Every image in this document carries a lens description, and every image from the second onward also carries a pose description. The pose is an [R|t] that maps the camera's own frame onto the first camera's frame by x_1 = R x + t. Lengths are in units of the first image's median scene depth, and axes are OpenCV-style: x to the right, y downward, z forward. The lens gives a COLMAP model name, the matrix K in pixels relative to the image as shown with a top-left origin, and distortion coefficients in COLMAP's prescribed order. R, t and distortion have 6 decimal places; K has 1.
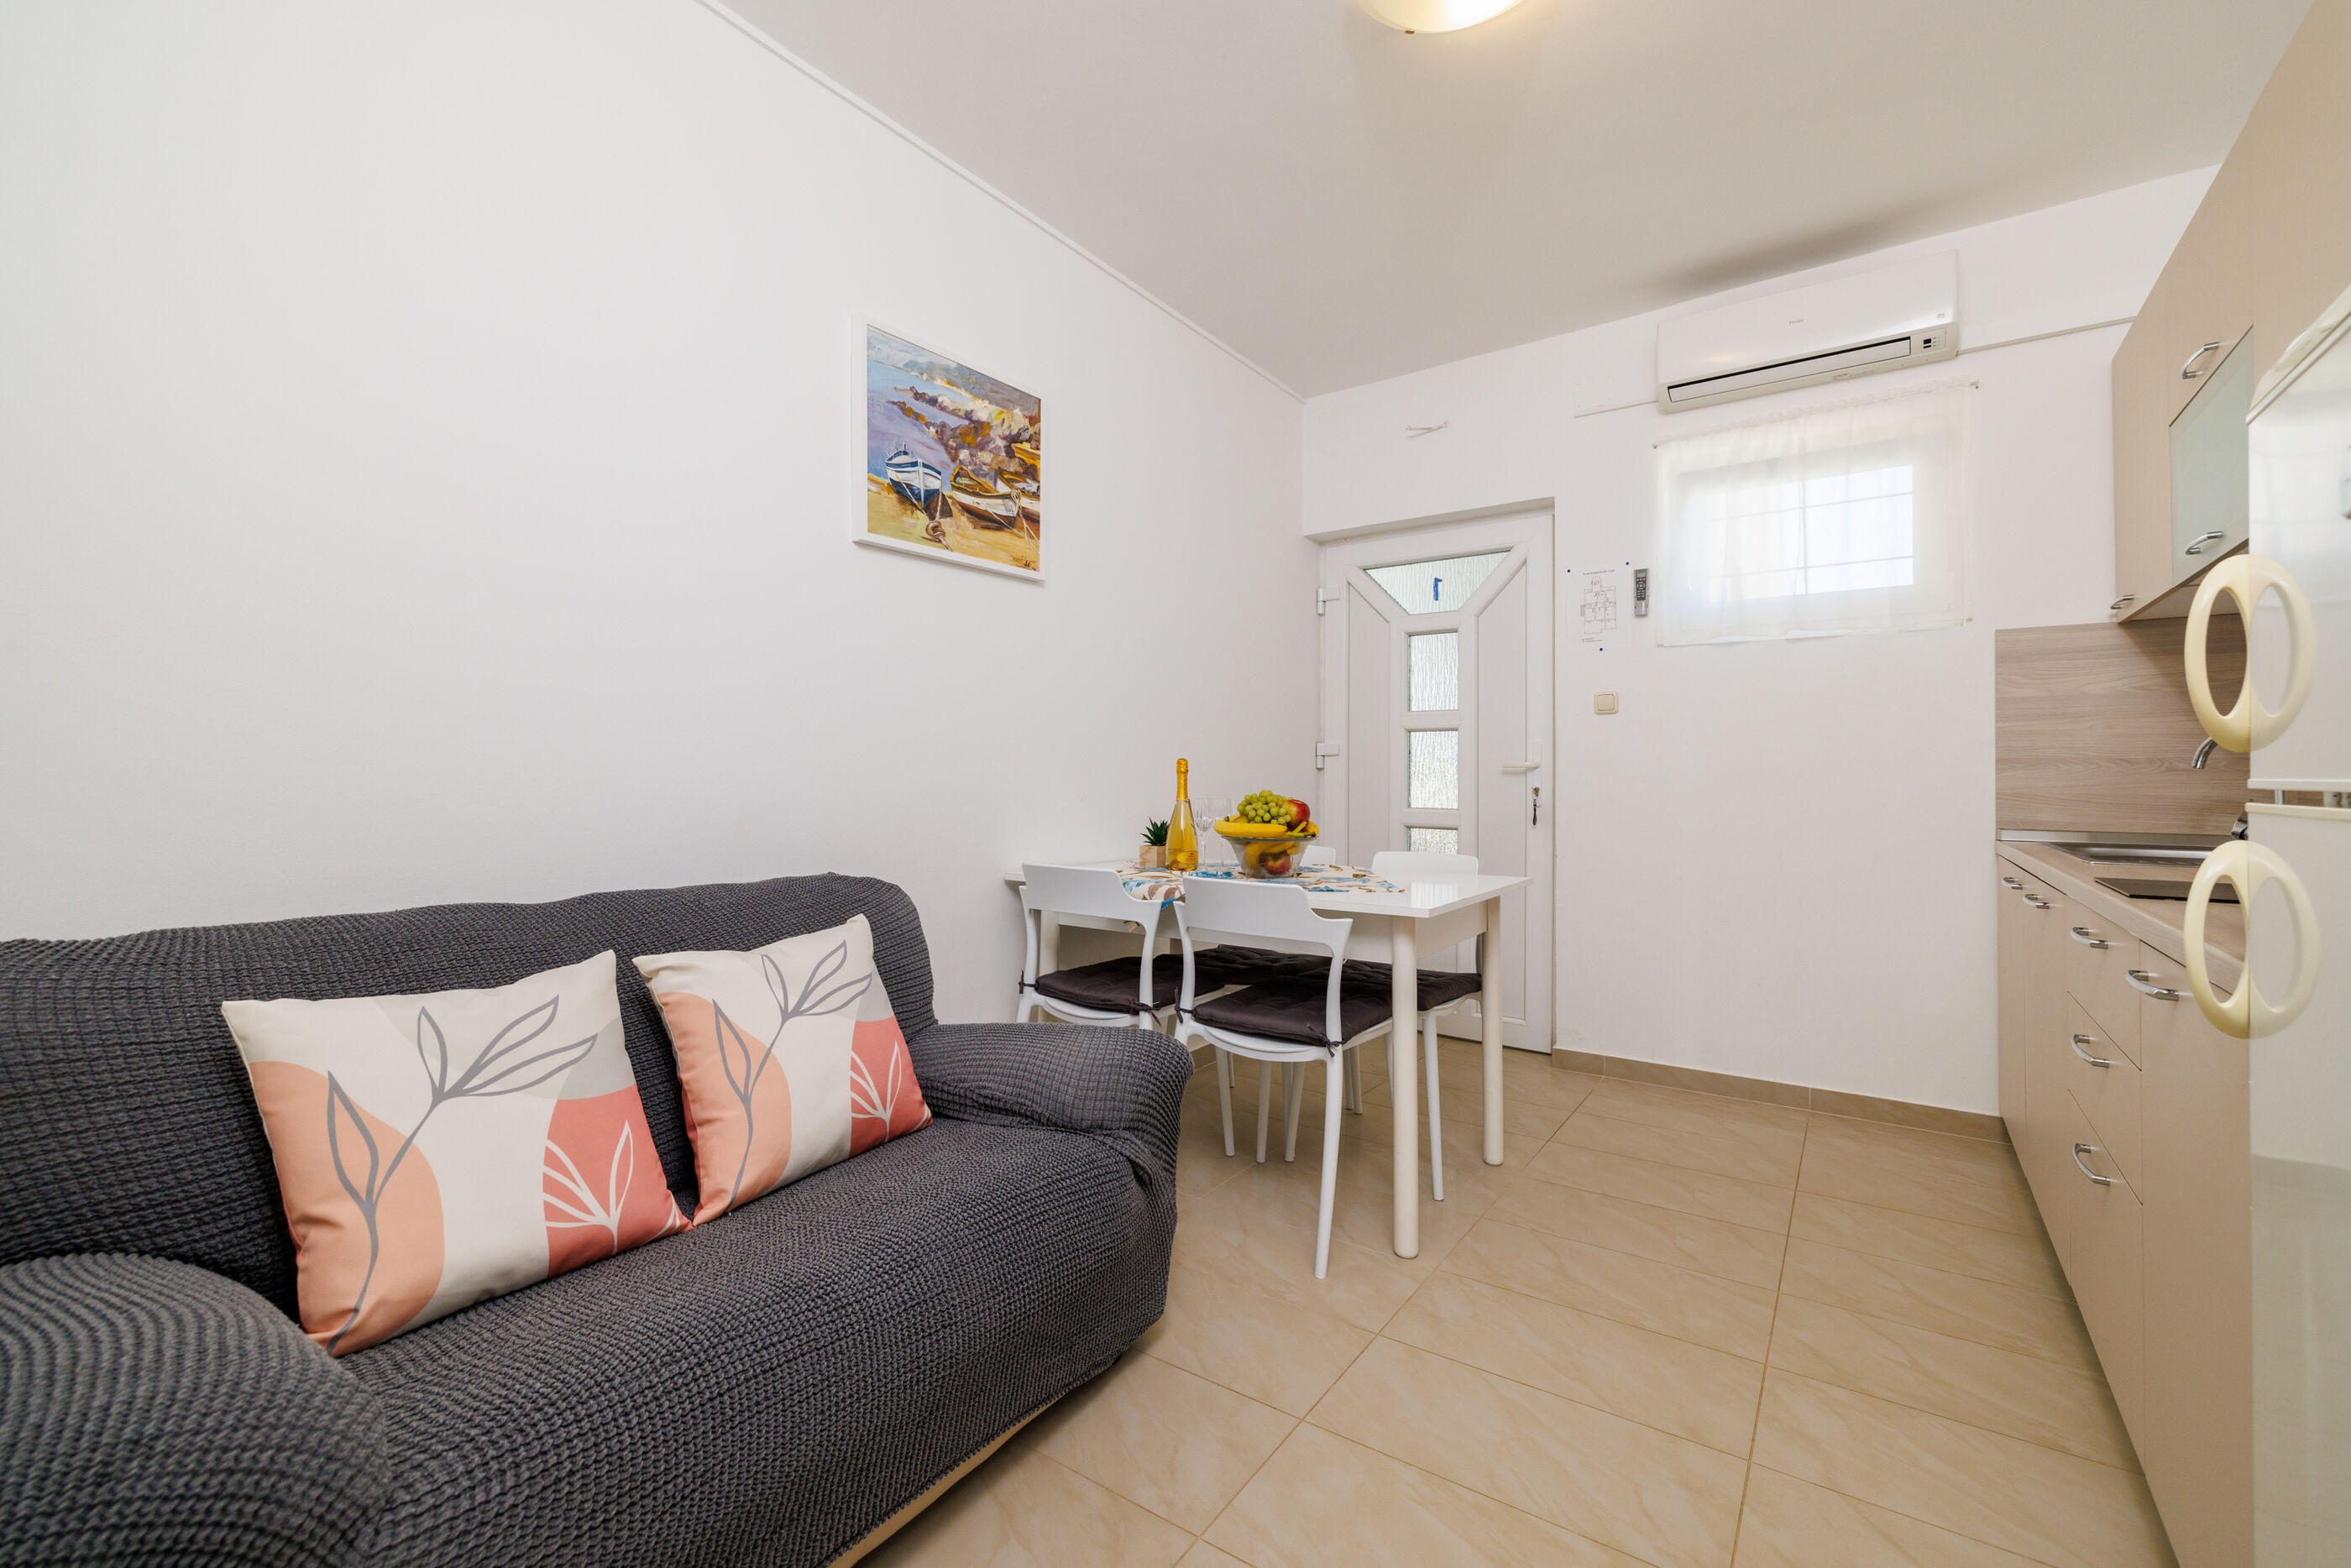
lens RADIAL K [[971.5, 0, 1183.8], [0, 971.5, 774.6], [0, 0, 1]] dist [-0.000370, 0.000073]
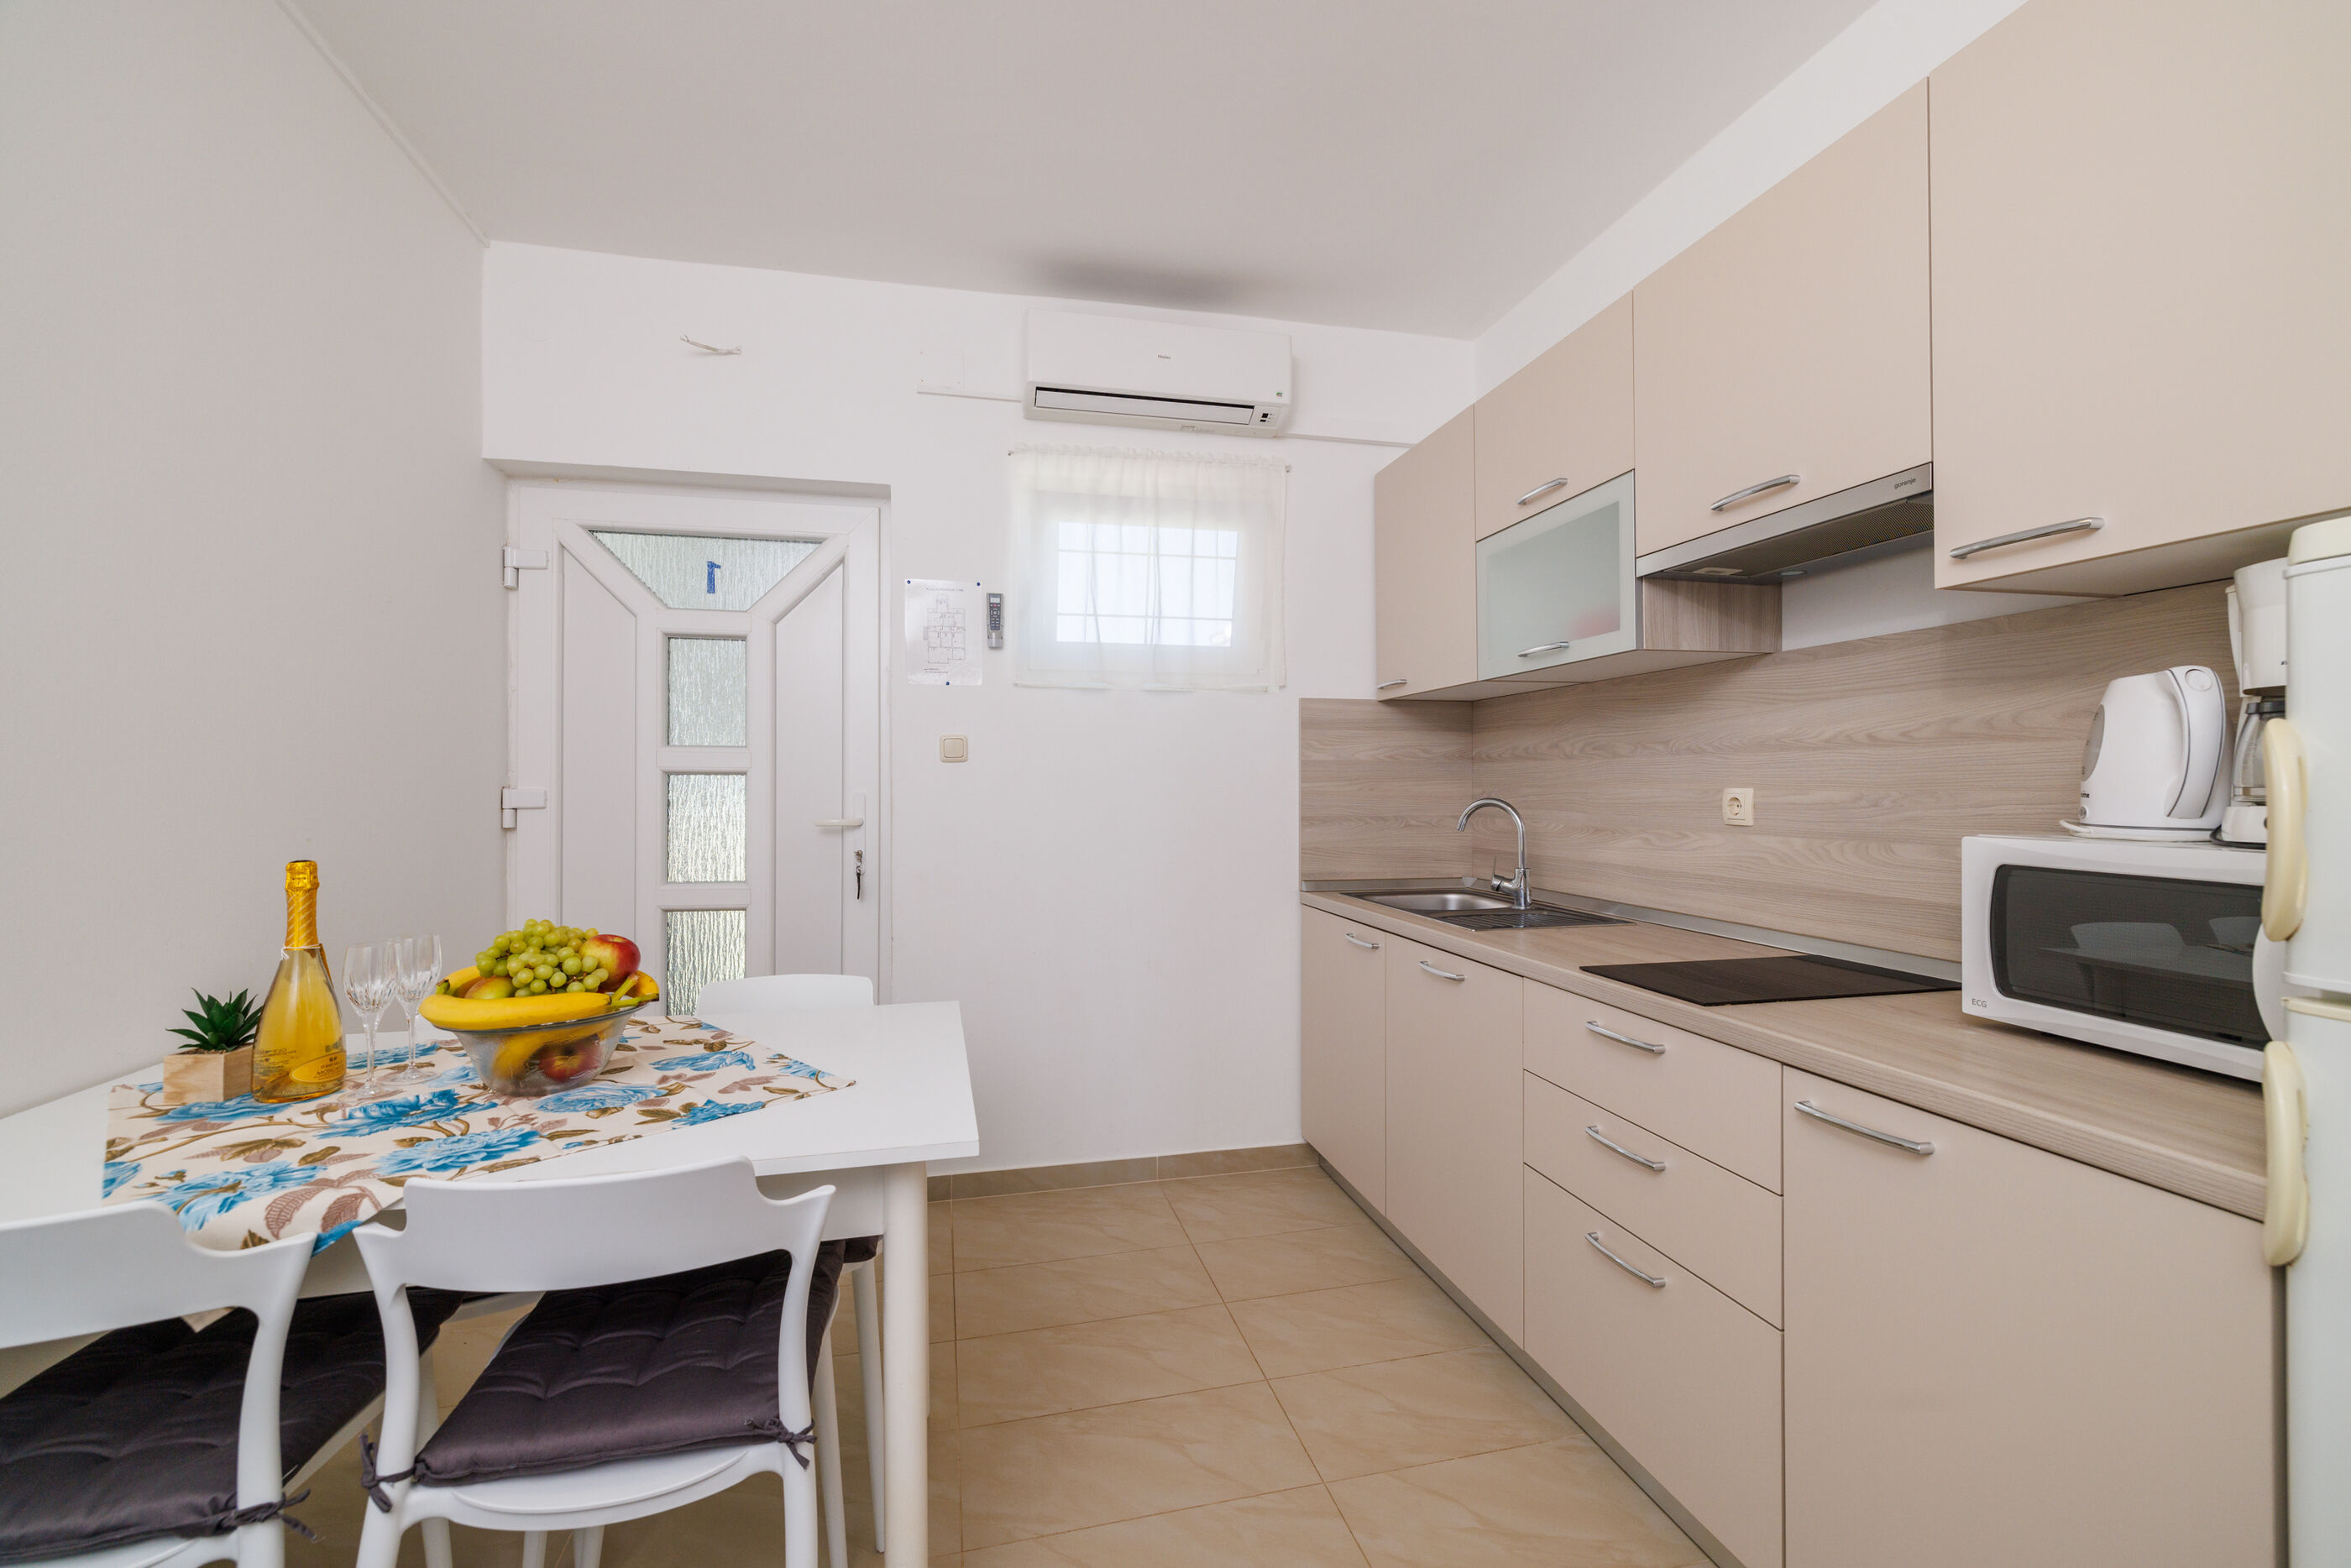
lens RADIAL K [[977.8, 0, 1175.5], [0, 977.8, 784.0], [0, 0, 1]] dist [0.000886, -0.000102]
pose [[0.664721, -0.002763, 0.747087, -0.079323], [0.002286, 0.999996, 0.001664, -0.056647], [-0.747088, 0.000602, 0.664724, 0.388126]]
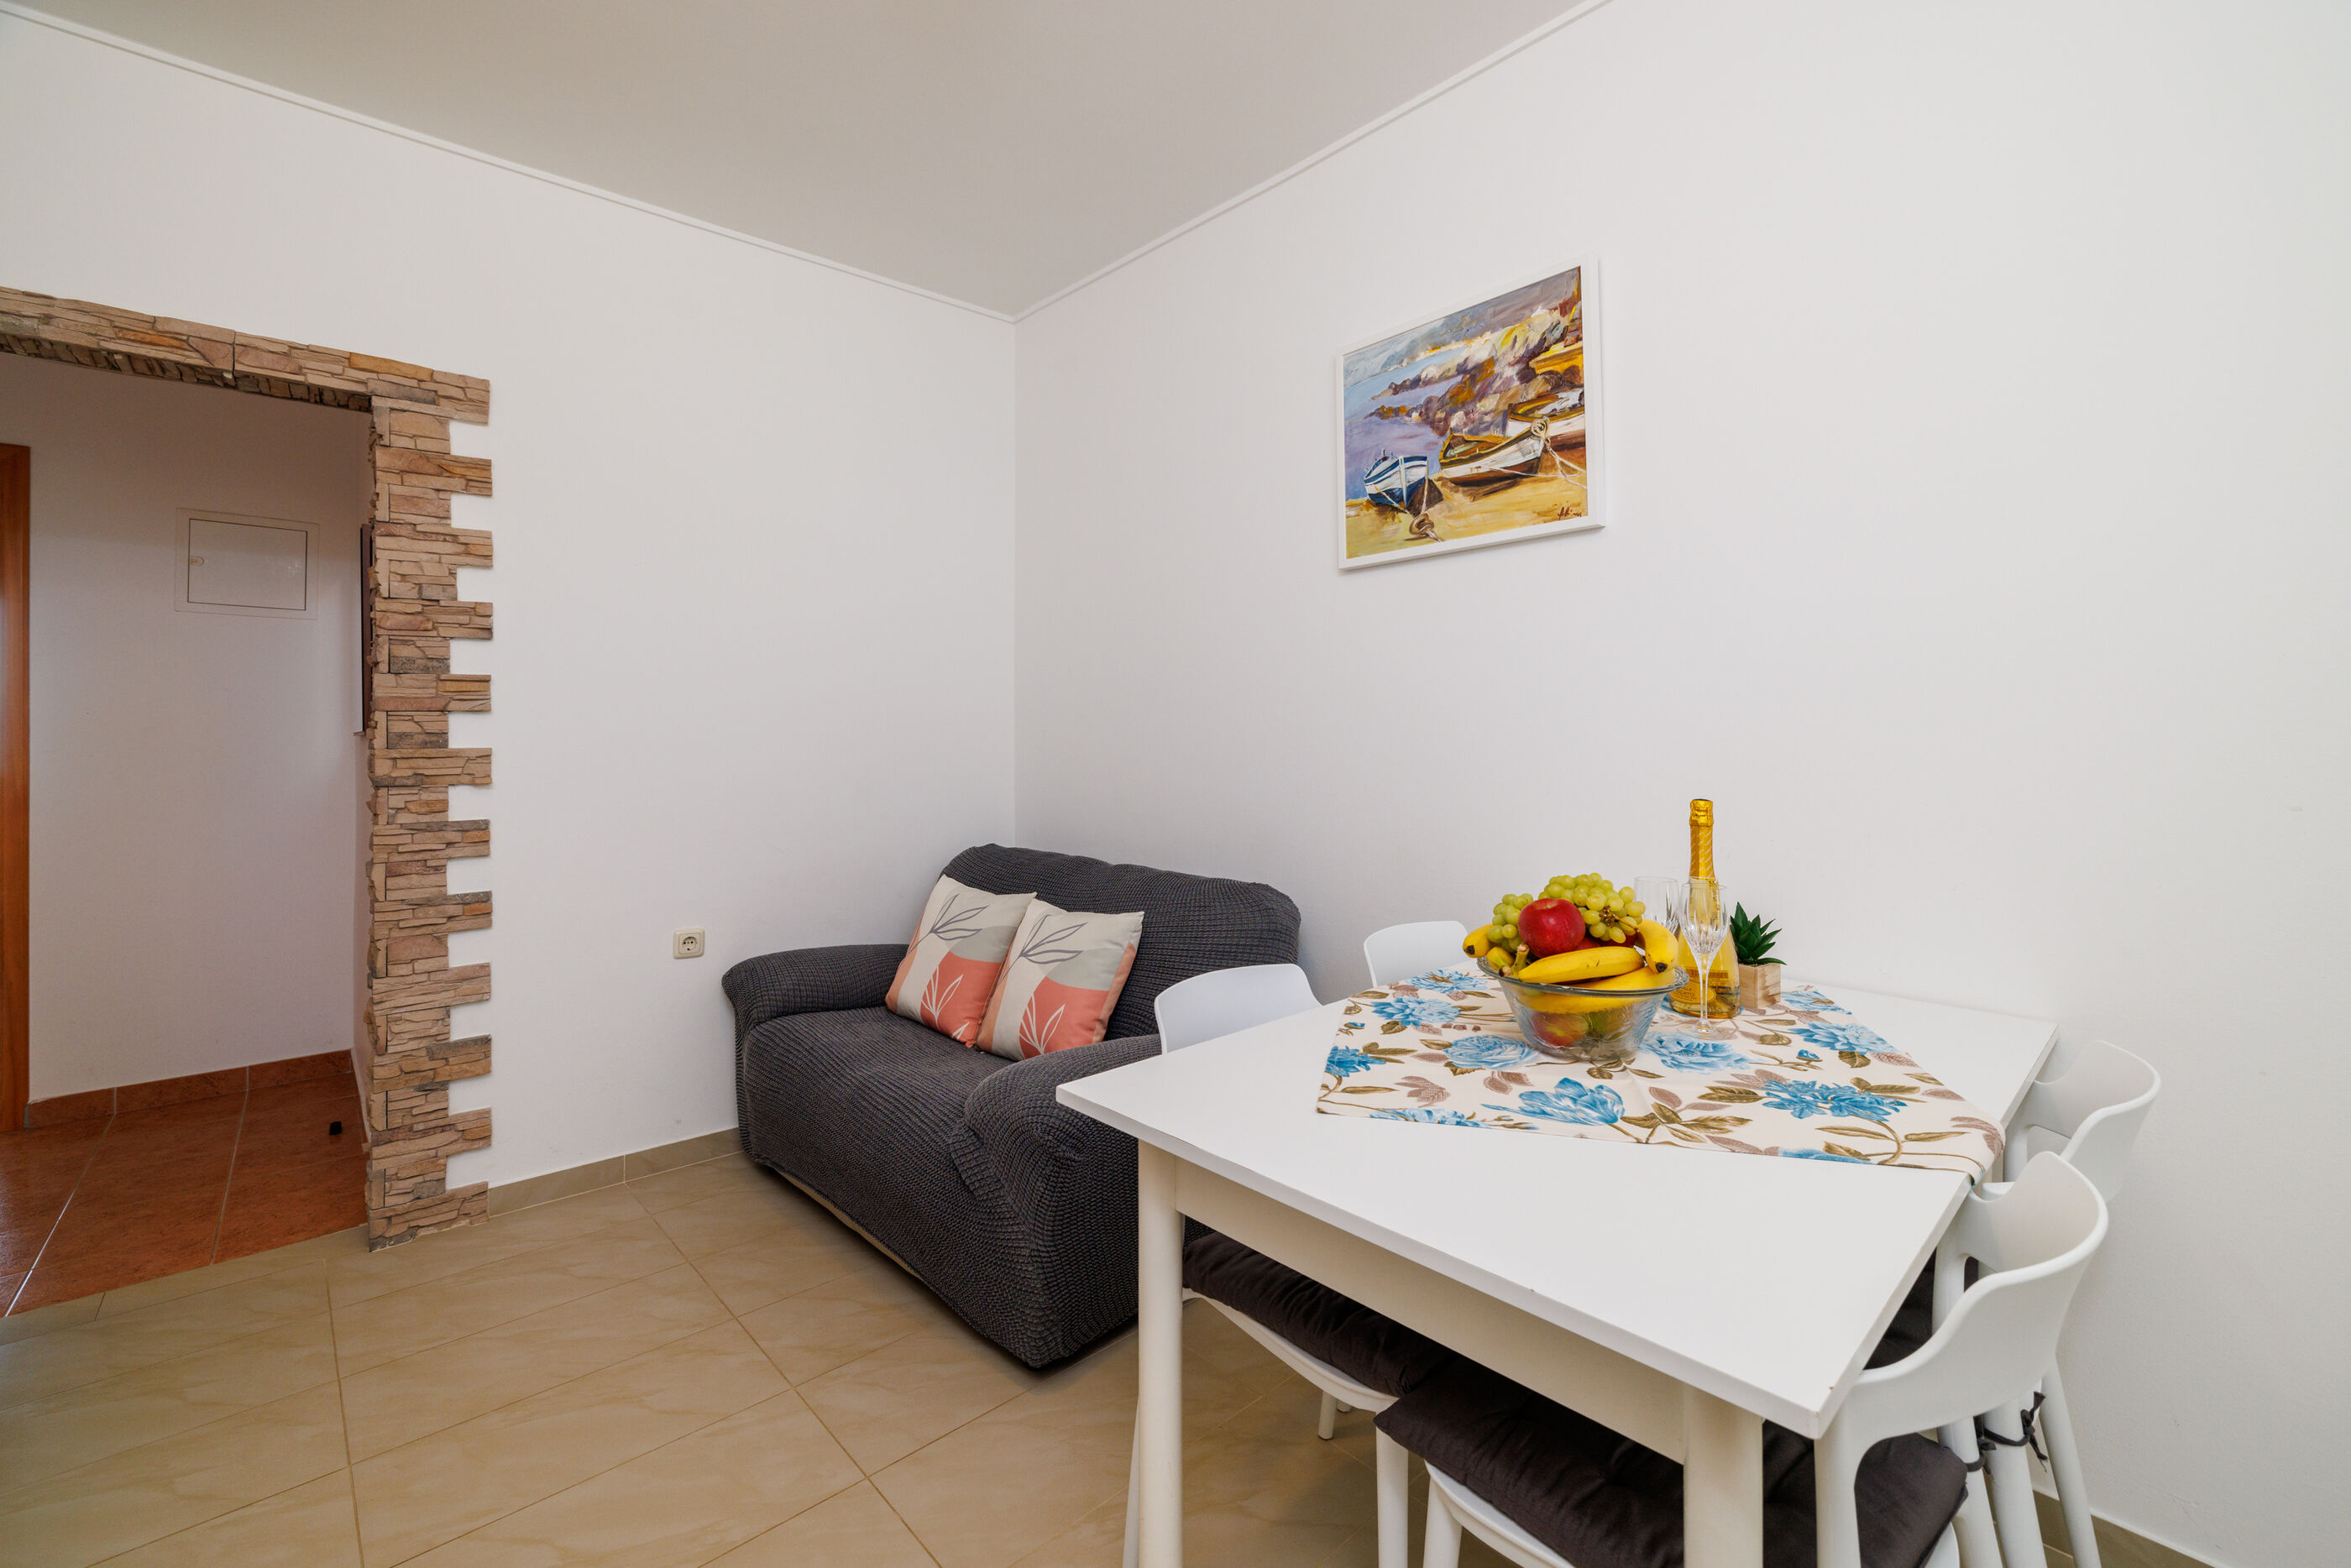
lens RADIAL K [[1000.7, 0, 1181.2], [0, 1000.7, 726.8], [0, 0, 1]] dist [0.001905, 0.000086]
pose [[-0.212635, -0.010325, -0.977077, 0.621292], [0.004177, 0.999925, -0.011476, -0.053837], [0.977123, -0.006521, -0.212576, 0.896422]]
